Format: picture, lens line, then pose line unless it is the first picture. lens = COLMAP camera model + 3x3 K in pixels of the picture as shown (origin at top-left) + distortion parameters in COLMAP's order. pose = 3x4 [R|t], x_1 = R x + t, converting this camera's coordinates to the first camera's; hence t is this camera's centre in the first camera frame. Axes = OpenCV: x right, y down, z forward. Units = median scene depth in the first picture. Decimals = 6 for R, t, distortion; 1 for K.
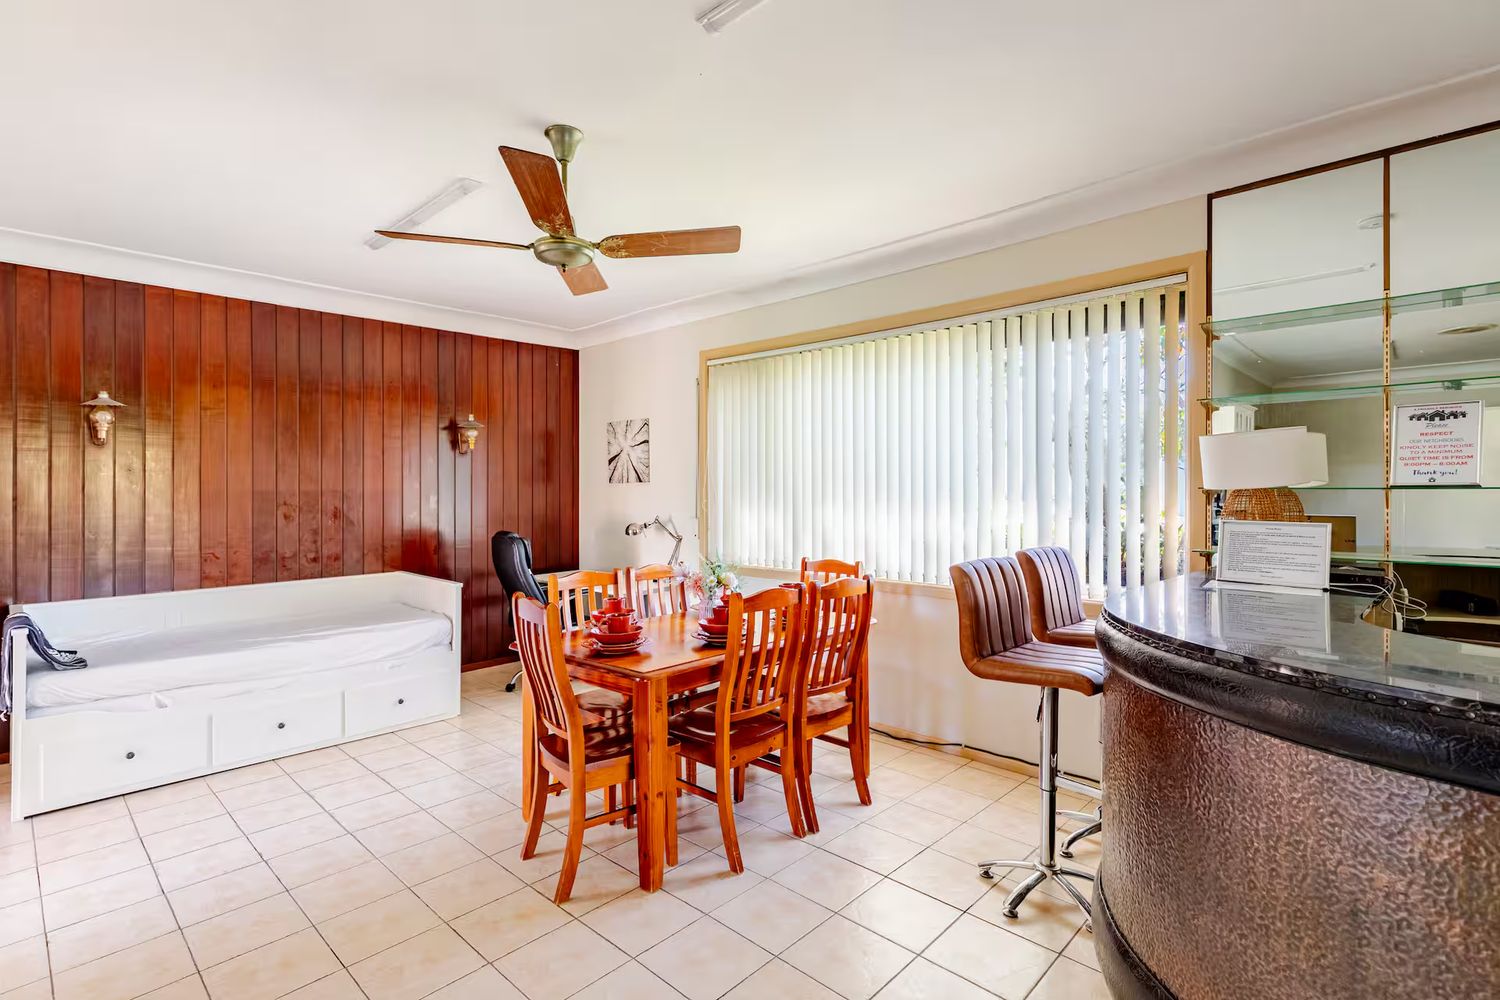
lens RADIAL K [[693.3, 0, 756.7], [0, 693.3, 494.3], [0, 0, 1]] dist [0.003526, 0.000059]
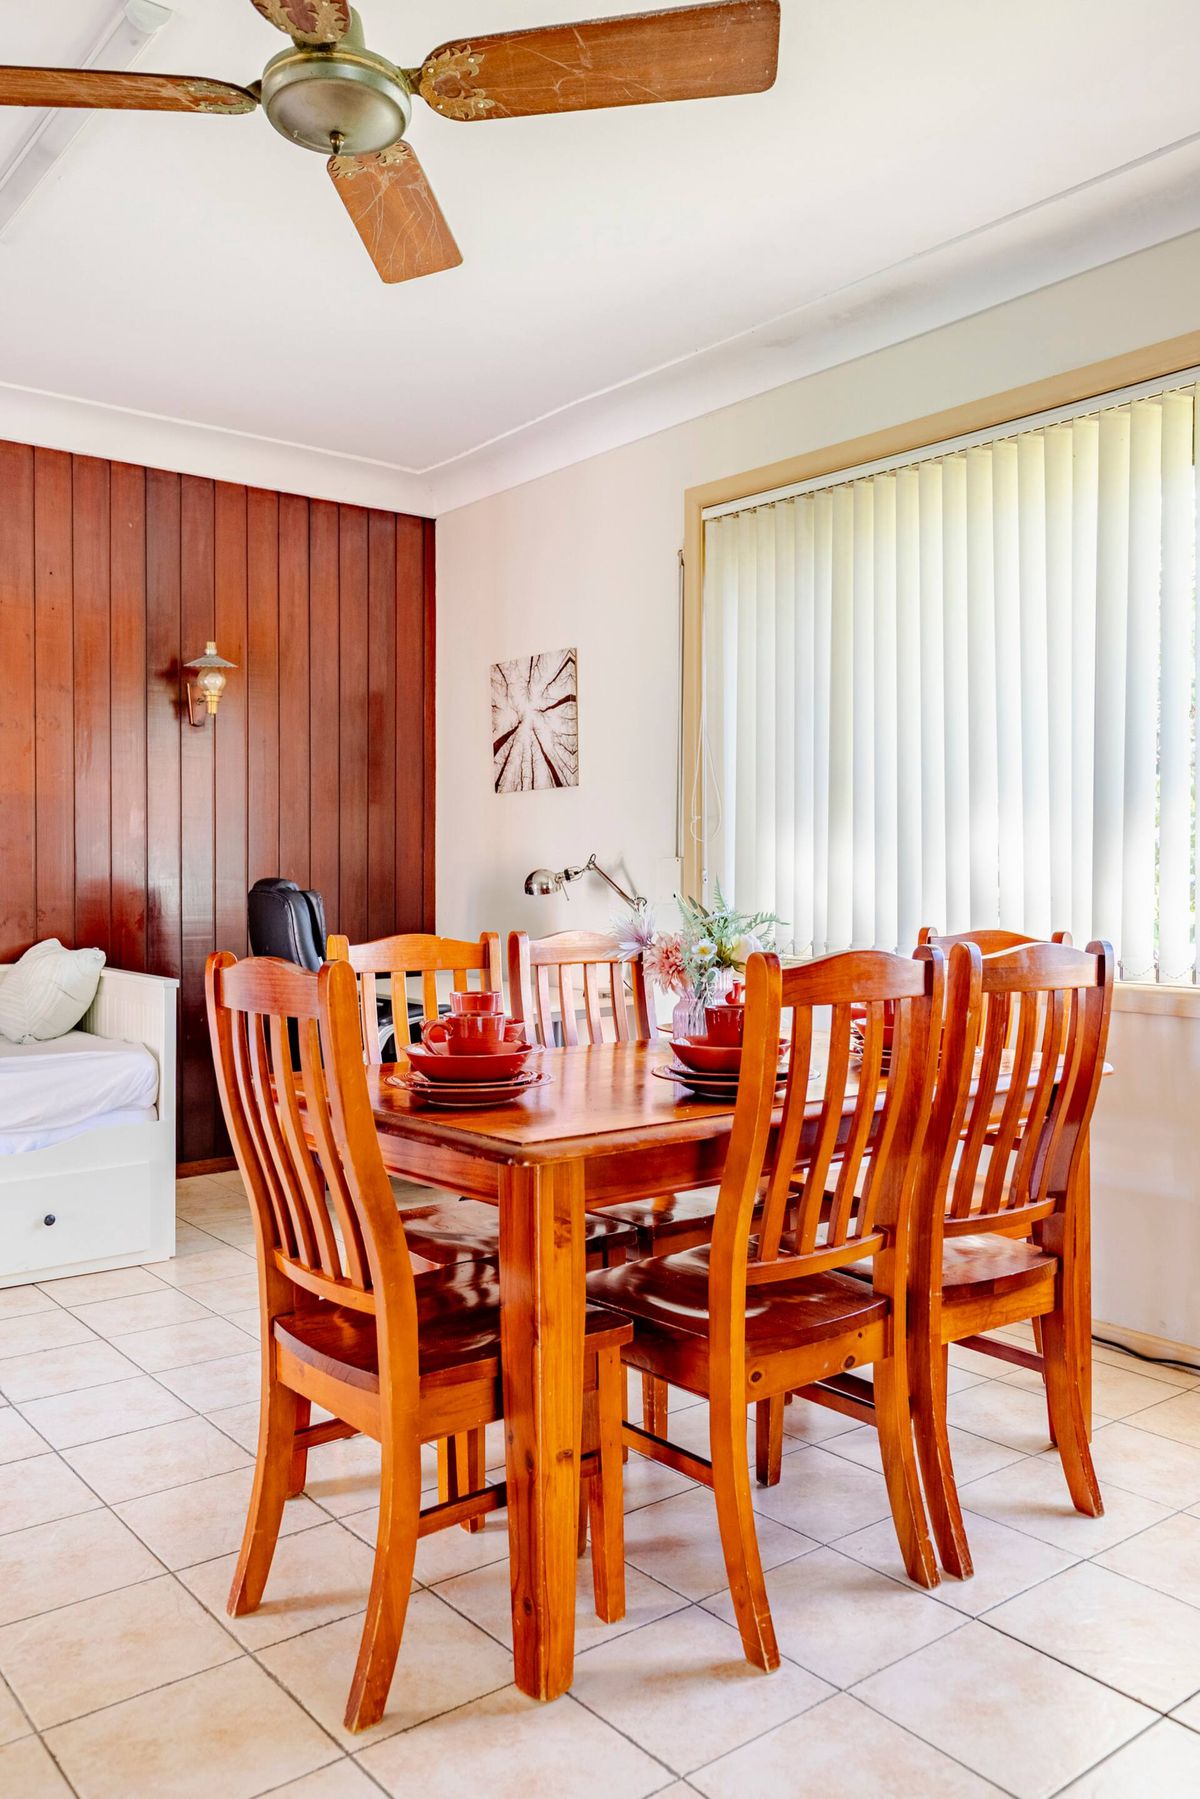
lens RADIAL K [[1357.4, 0, 590.5], [0, 1357.4, 902.6], [0, 0, 1]] dist [-0.004104, 0.002260]
pose [[0.987538, 0.005083, -0.157301, -0.004977], [-0.001612, 0.999753, 0.022184, 0.078686], [0.157375, -0.021654, 0.987302, 0.193423]]
